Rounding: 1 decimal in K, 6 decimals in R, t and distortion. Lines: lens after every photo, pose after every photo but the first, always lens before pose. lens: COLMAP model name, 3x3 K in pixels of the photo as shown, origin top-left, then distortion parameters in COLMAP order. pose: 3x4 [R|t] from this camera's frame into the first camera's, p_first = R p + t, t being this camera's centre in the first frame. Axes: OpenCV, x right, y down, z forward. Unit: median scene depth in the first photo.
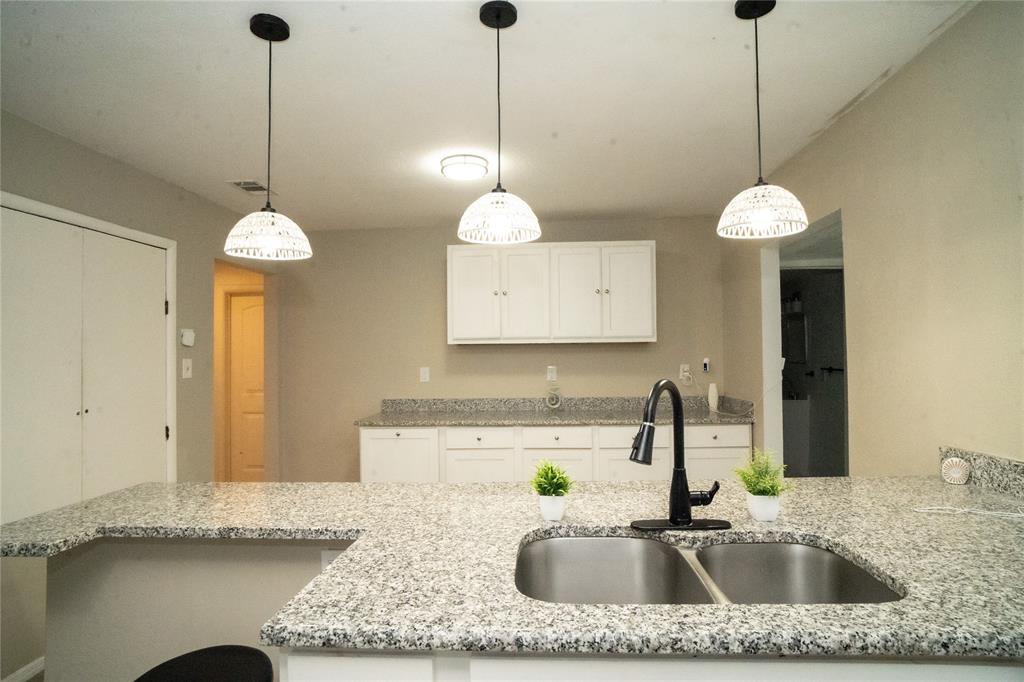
lens RADIAL K [[537.4, 0, 510.1], [0, 537.4, 338.2], [0, 0, 1]] dist [-0.049866, 0.025195]
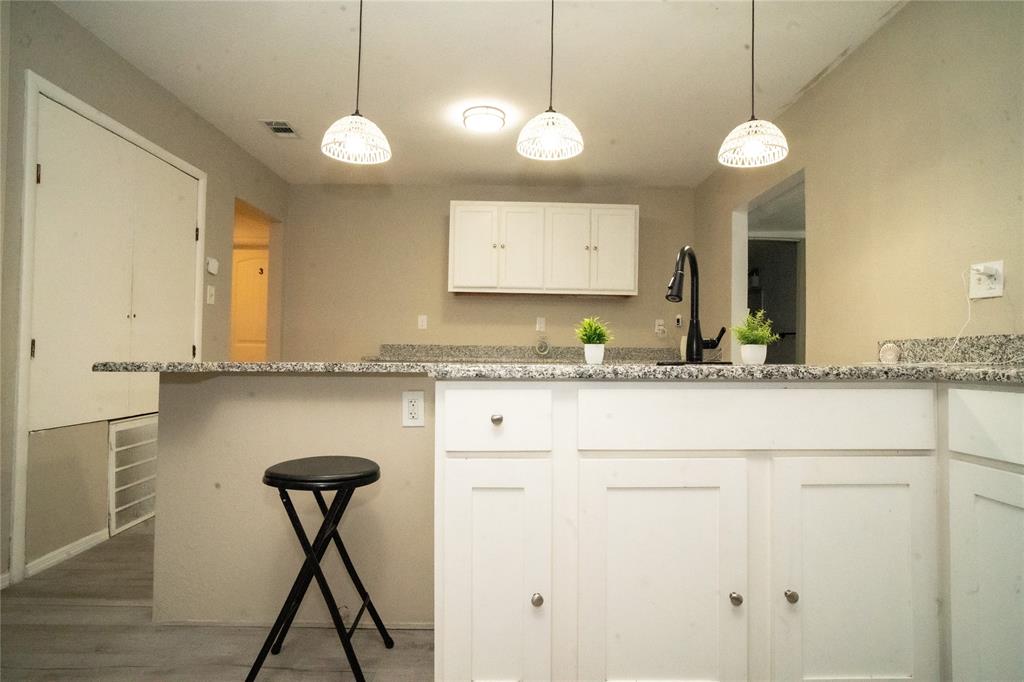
lens RADIAL K [[537.4, 0, 511.4], [0, 537.4, 337.3], [0, 0, 1]] dist [-0.049866, 0.025195]
pose [[0.995820, 0.030494, 0.086097, -0.192740], [-0.030772, 0.999525, 0.001913, 0.235677], [-0.085998, -0.004554, 0.996285, -0.214744]]
